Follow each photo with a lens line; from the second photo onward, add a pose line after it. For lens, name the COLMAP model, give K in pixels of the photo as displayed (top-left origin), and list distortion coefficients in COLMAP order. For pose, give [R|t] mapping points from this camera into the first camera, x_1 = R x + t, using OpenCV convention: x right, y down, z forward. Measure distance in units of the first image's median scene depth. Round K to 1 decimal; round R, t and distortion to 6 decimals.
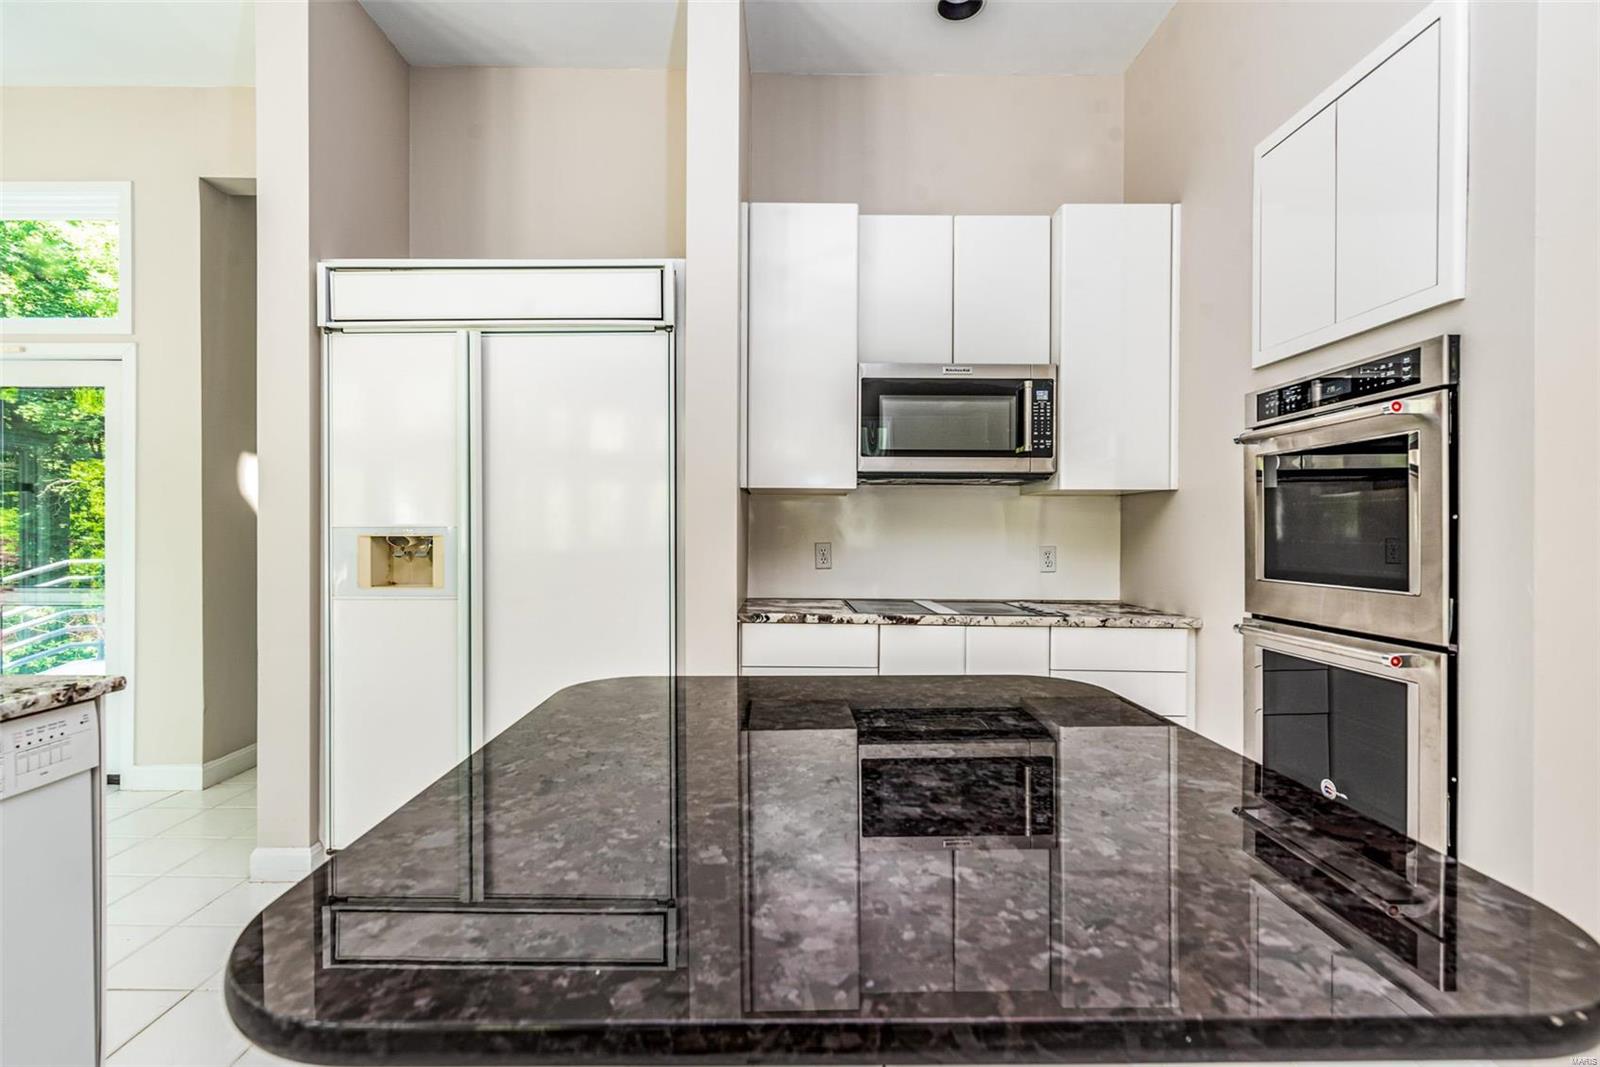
lens RADIAL K [[713.4, 0, 788.8], [0, 713.4, 534.0], [0, 0, 1]] dist [0.004766, -0.000293]
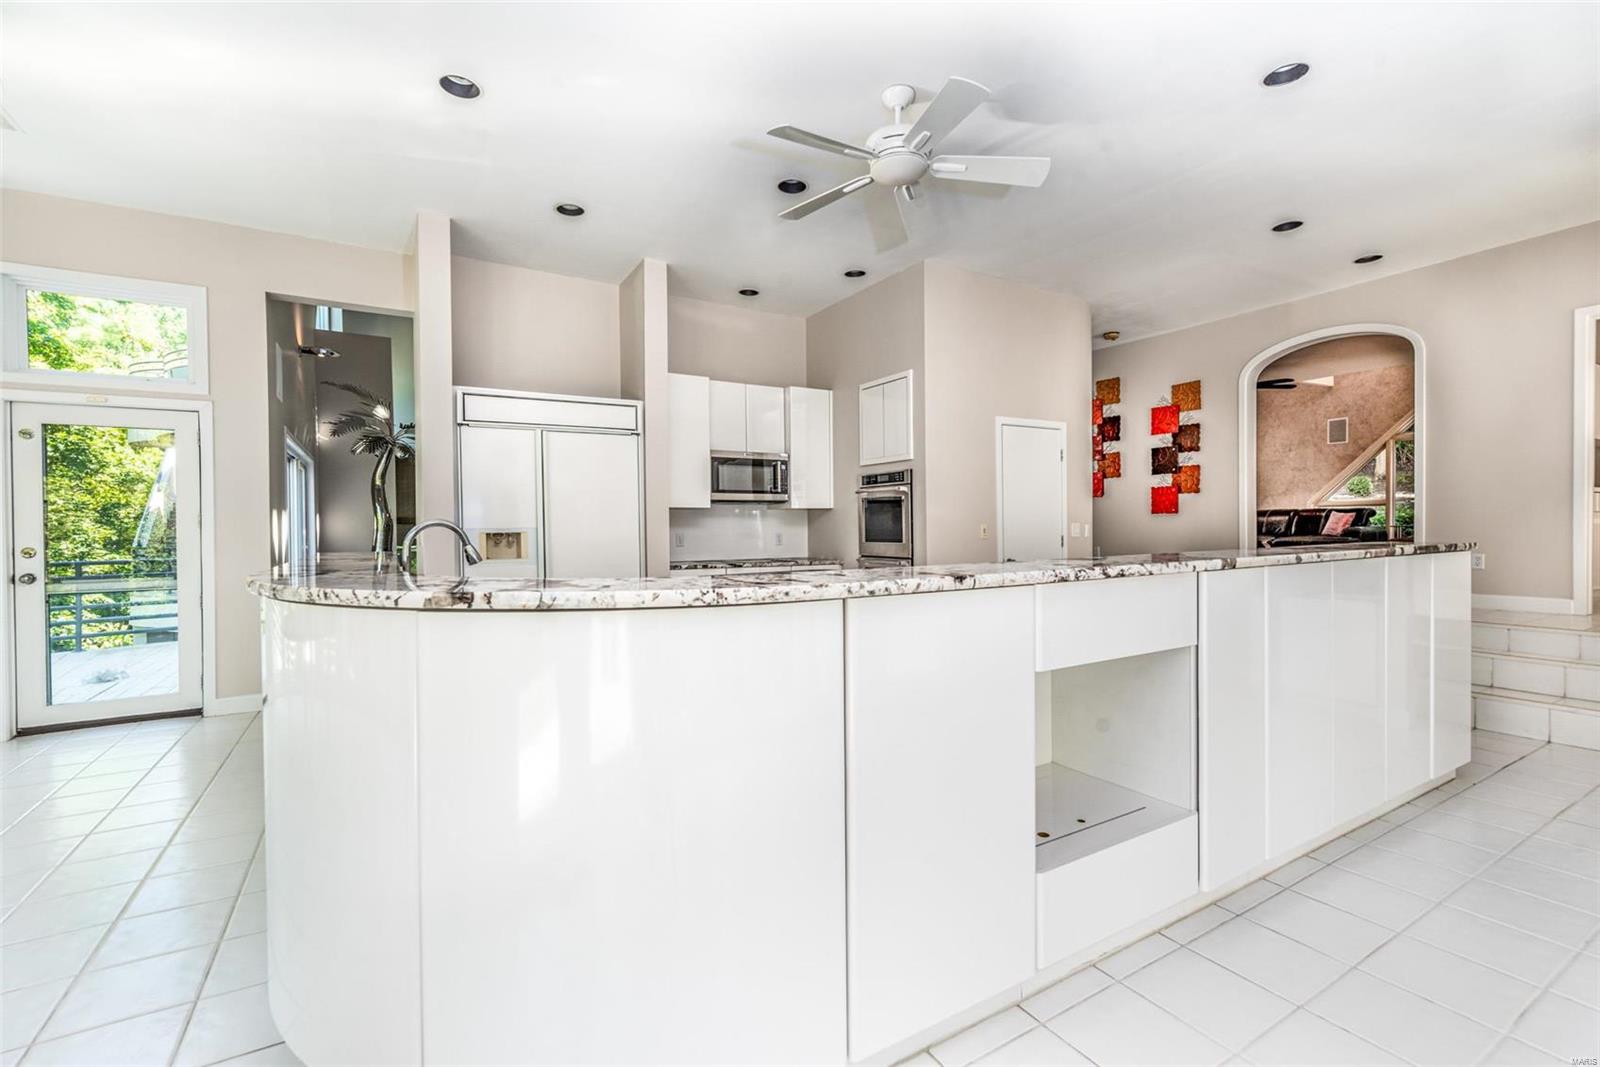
lens RADIAL K [[713.4, 0, 809.0], [0, 713.4, 531.6], [0, 0, 1]] dist [0.004766, -0.000293]
pose [[0.857186, -0.014823, 0.514794, -0.789773], [0.012658, 0.999890, 0.007715, -0.002833], [-0.514851, -0.000097, 0.857279, -1.053972]]
